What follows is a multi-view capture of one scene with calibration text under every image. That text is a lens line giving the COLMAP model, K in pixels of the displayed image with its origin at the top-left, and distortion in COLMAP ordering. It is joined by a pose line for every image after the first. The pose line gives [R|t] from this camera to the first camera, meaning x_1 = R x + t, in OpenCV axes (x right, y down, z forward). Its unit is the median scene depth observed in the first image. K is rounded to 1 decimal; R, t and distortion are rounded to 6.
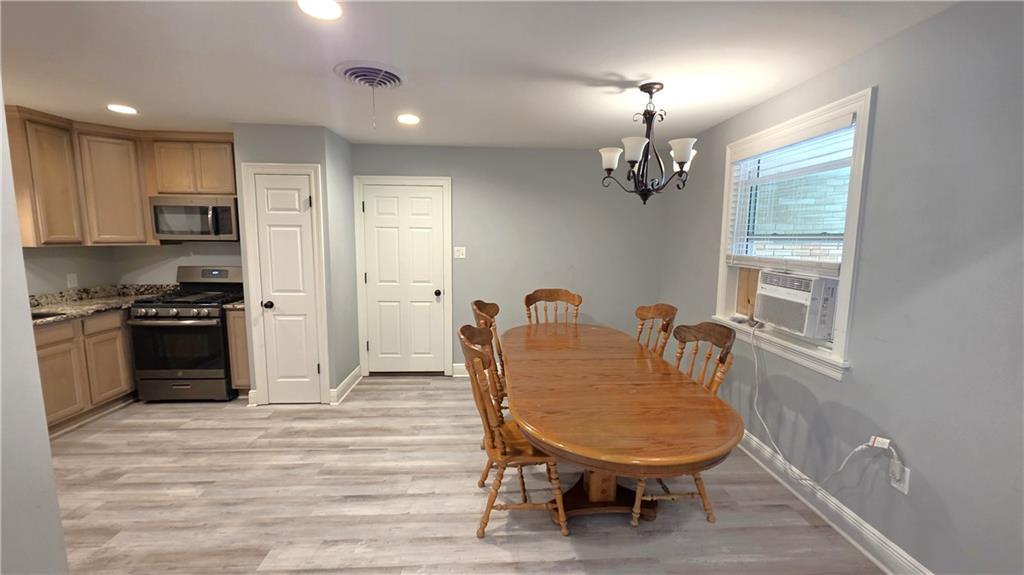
lens RADIAL K [[415.2, 0, 513.2], [0, 415.2, 287.1], [0, 0, 1]] dist [0.002050, -0.000051]
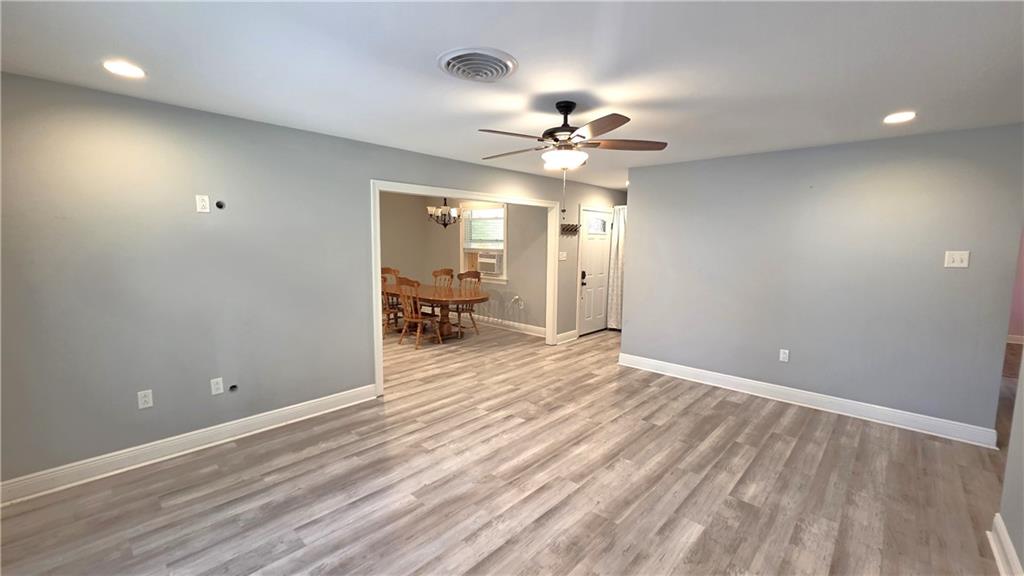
lens RADIAL K [[415.2, 0, 508.2], [0, 415.2, 287.1], [0, 0, 1]] dist [0.002050, -0.000051]
pose [[0.718328, -0.080966, 0.690977, -1.002779], [0.078137, 0.996310, 0.035514, 0.086528], [-0.691303, 0.028480, 0.722004, -0.943397]]
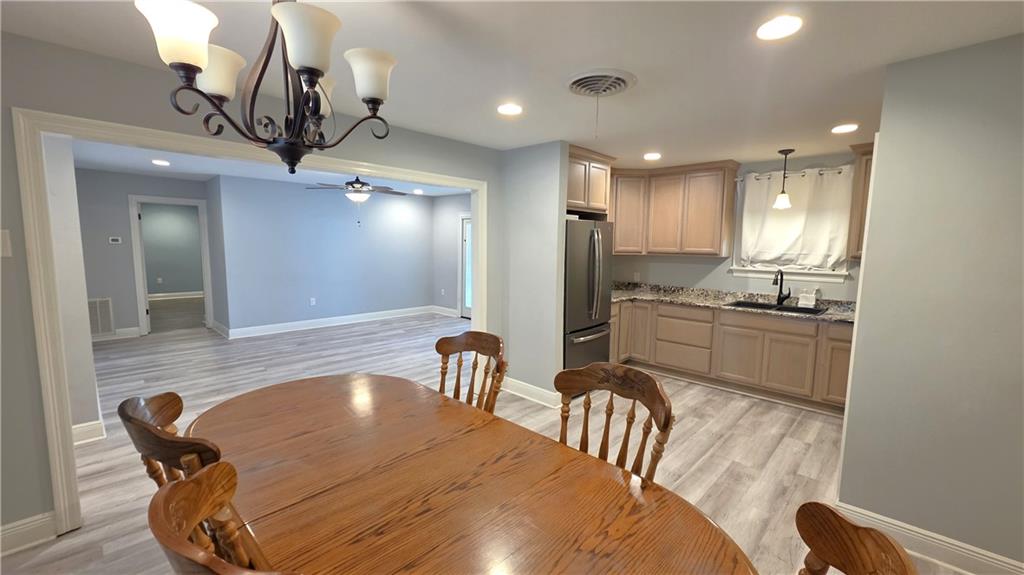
lens RADIAL K [[415.2, 0, 512.2], [0, 415.2, 289.5], [0, 0, 1]] dist [0.002050, -0.000051]
pose [[-0.719605, 0.058419, -0.691922, 0.363245], [-0.102778, 0.976518, 0.189338, -0.138279], [0.686735, 0.207363, -0.696703, 1.170834]]
